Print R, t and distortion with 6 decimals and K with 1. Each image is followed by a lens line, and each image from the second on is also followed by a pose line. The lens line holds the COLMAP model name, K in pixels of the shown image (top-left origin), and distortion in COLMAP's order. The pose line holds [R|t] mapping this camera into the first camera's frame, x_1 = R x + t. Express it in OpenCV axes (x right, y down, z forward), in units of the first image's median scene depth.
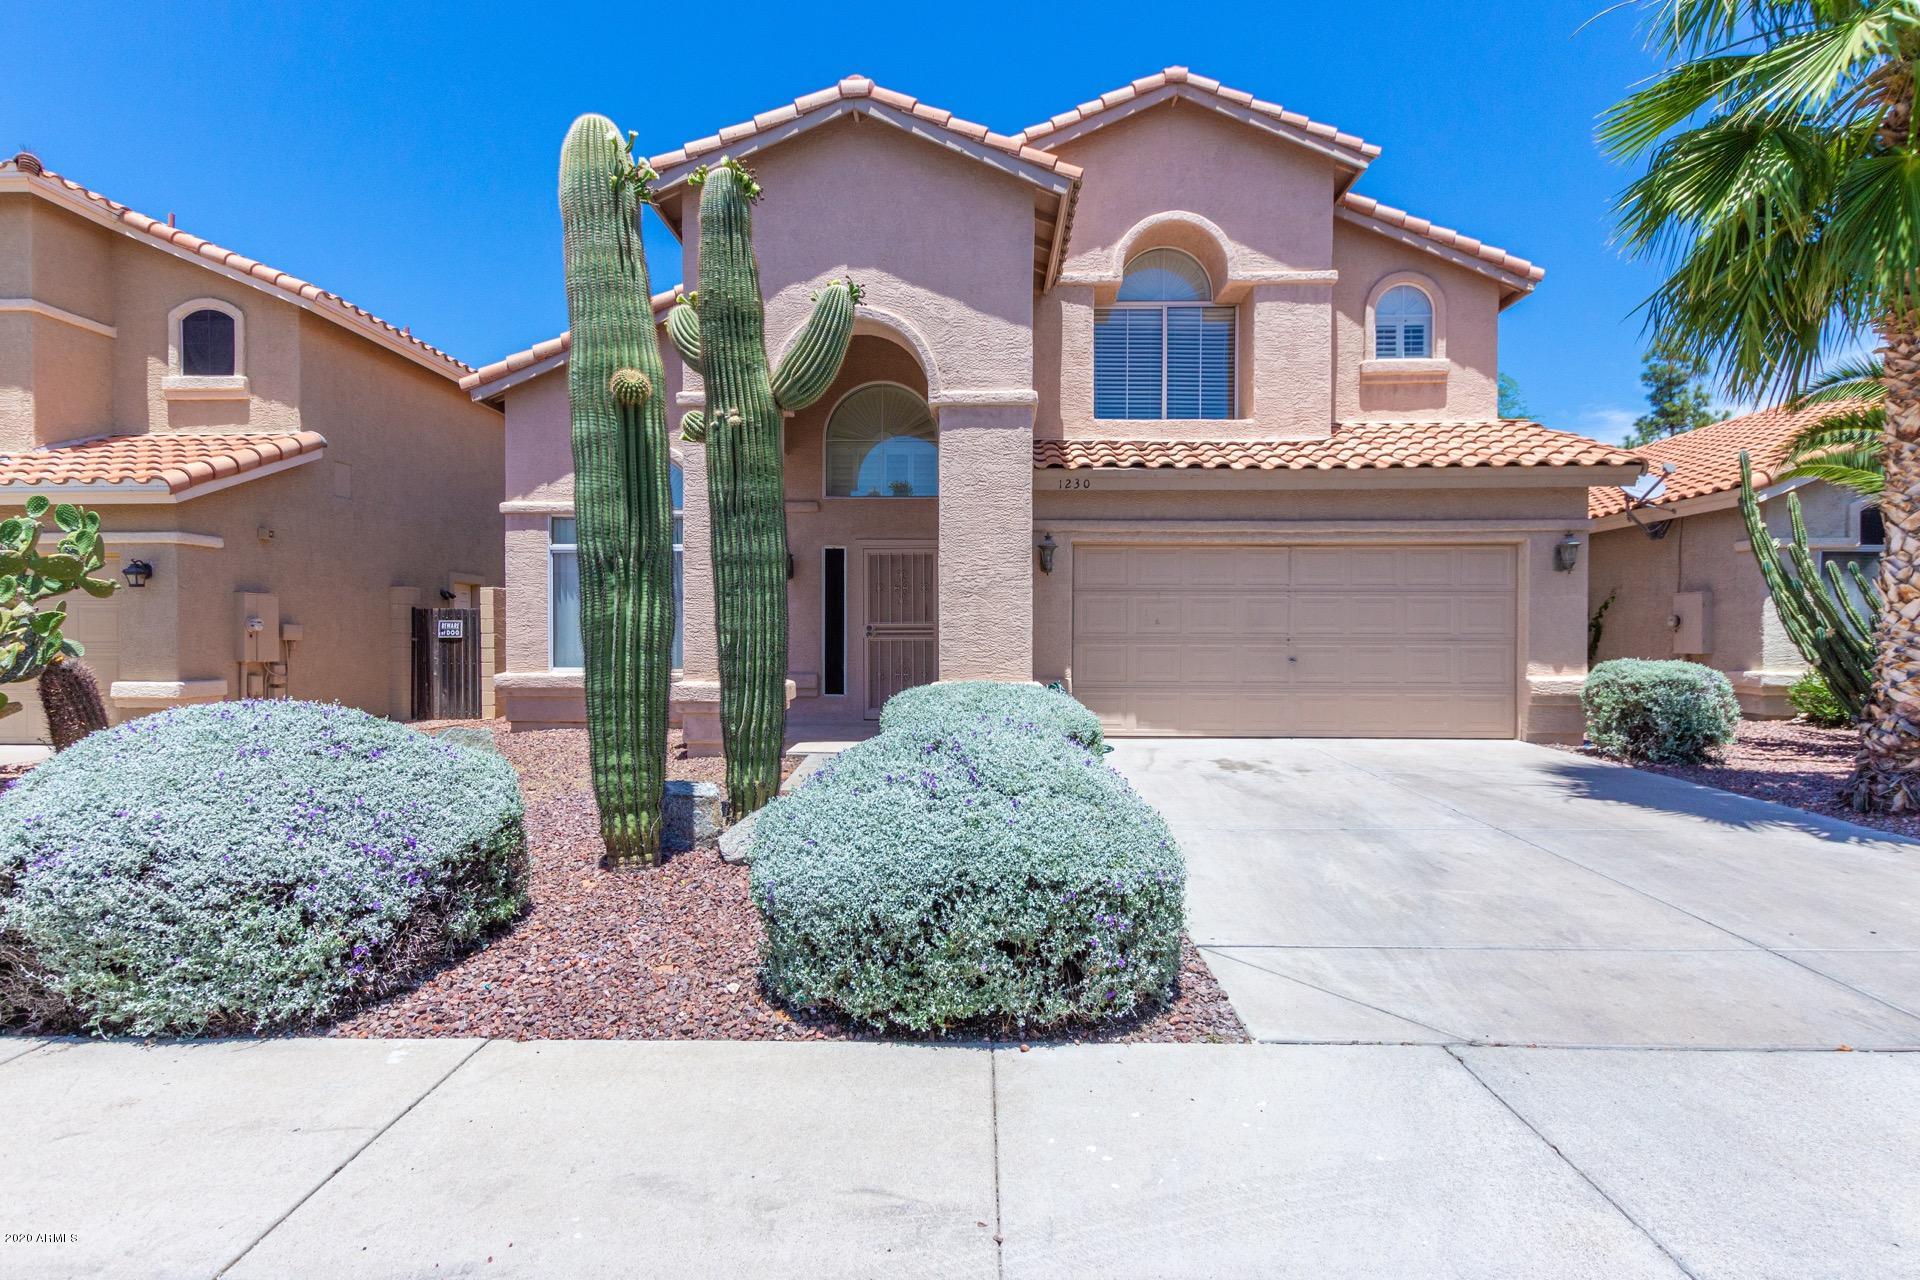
lens RADIAL K [[916.8, 0, 902.3], [0, 916.8, 654.2], [0, 0, 1]] dist [0.014803, -0.004088]
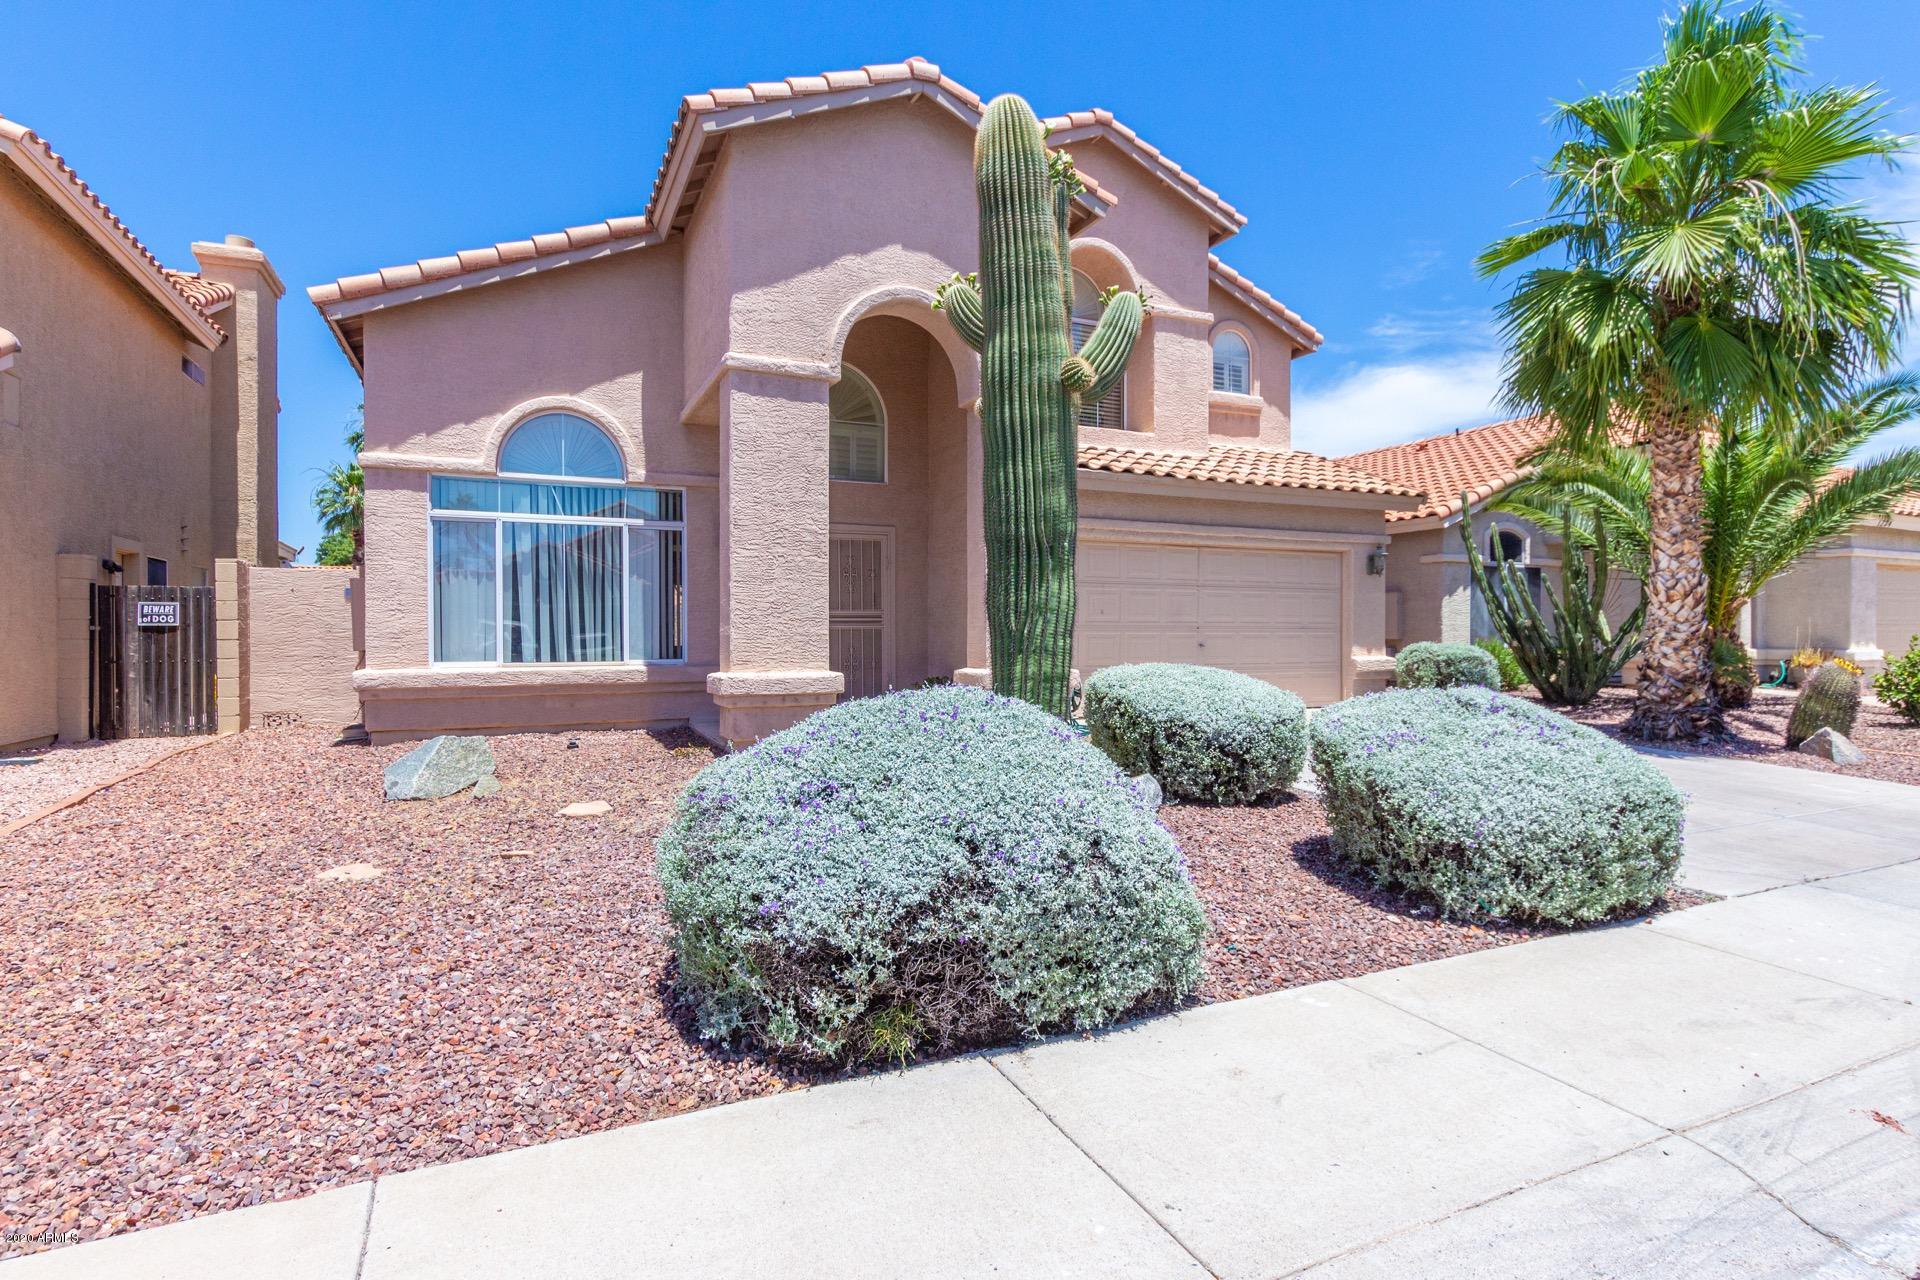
lens RADIAL K [[975.2, 0, 919.1], [0, 975.2, 642.7], [0, 0, 1]] dist [0.004206, -0.002070]
pose [[0.898742, -0.005715, 0.438441, -0.435524], [0.007645, 0.999967, -0.002637, 0.003553], [-0.438411, 0.005722, 0.898756, 0.050624]]
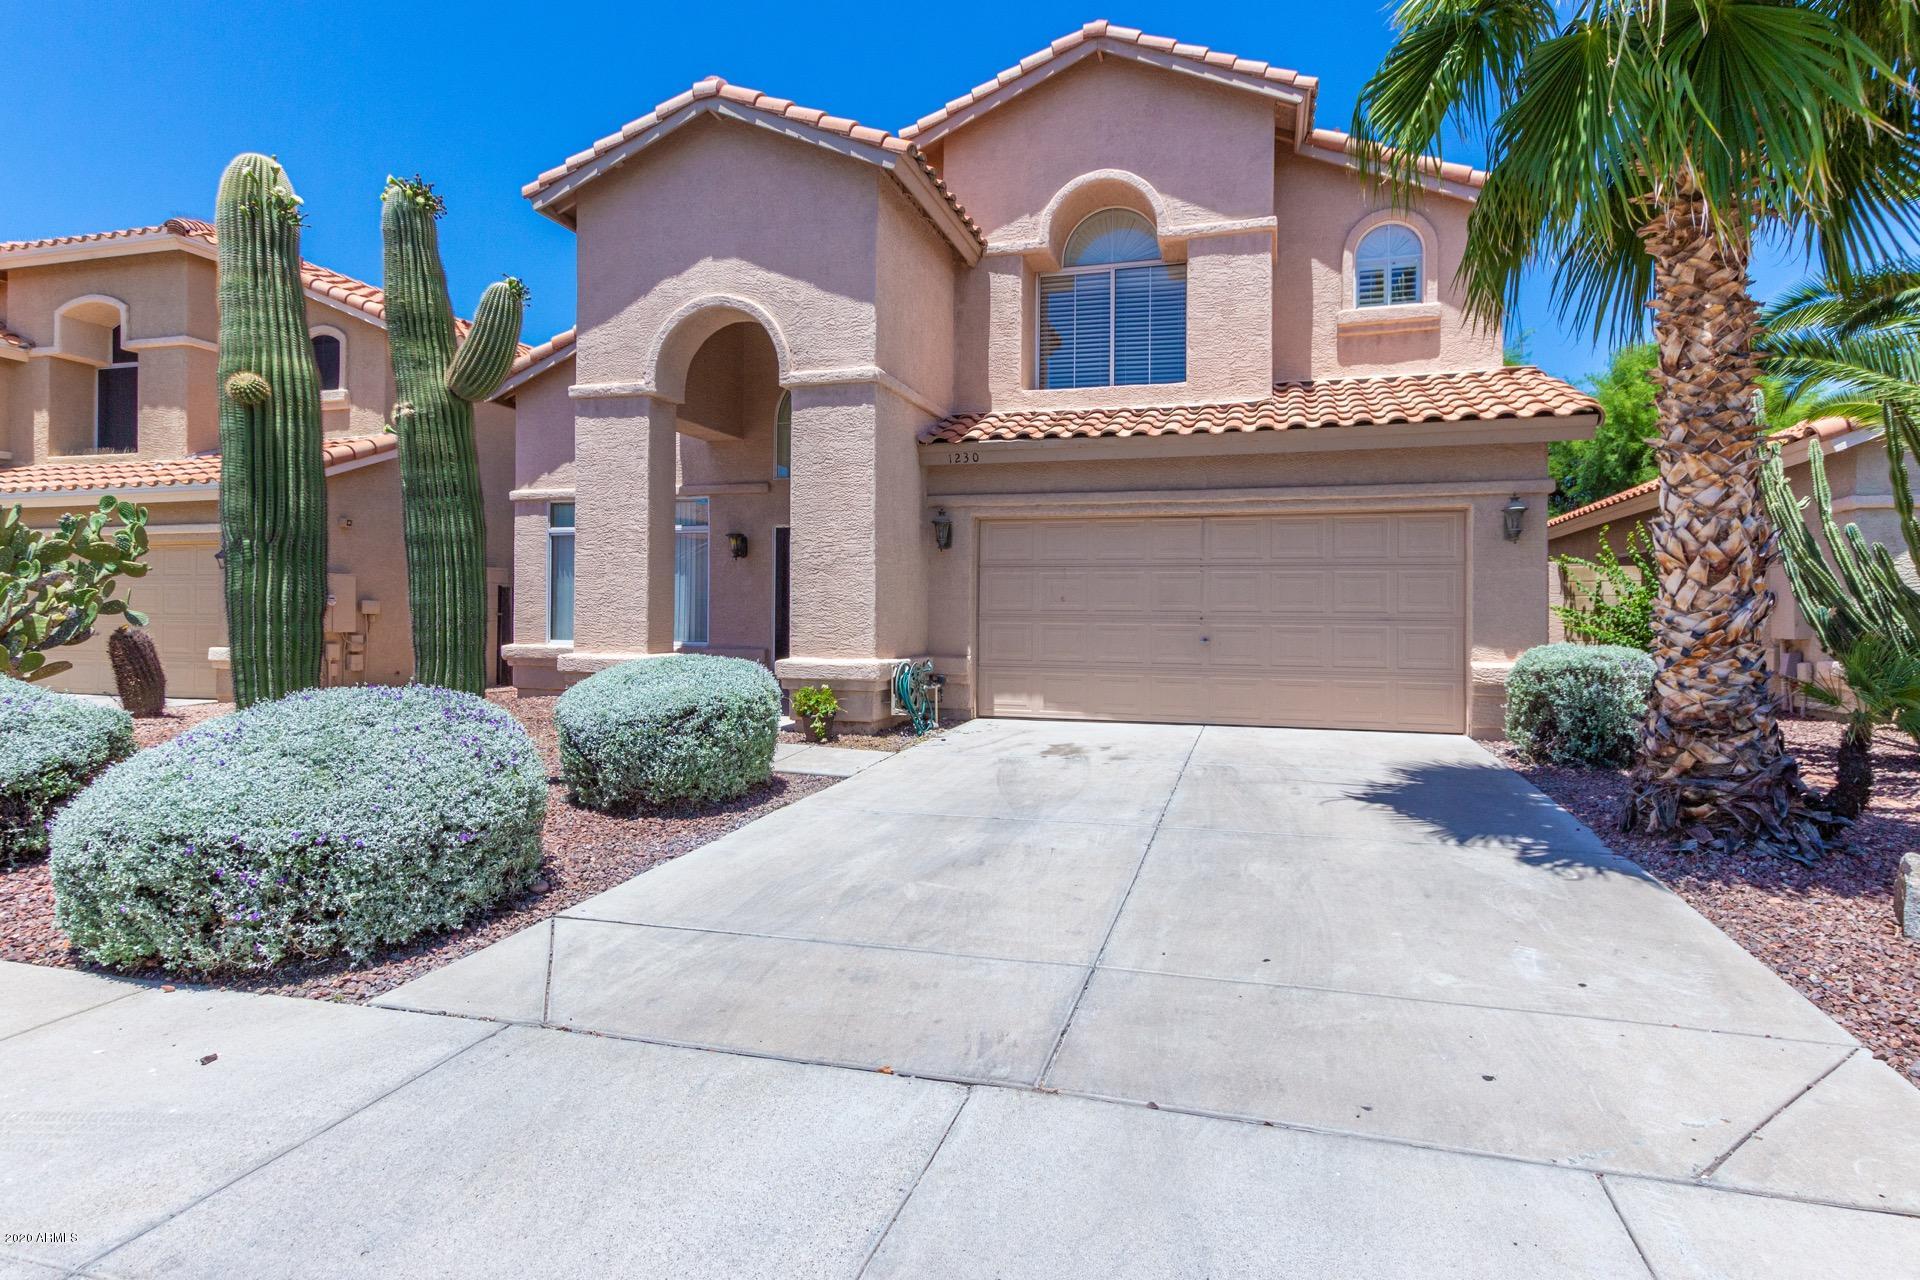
lens RADIAL K [[916.8, 0, 936.9], [0, 916.8, 617.5], [0, 0, 1]] dist [0.014803, -0.004088]
pose [[0.974388, 0.005764, -0.224800, 0.370001], [-0.009508, 0.999833, -0.015576, 0.000479], [0.224673, 0.017315, 0.974280, 0.040443]]
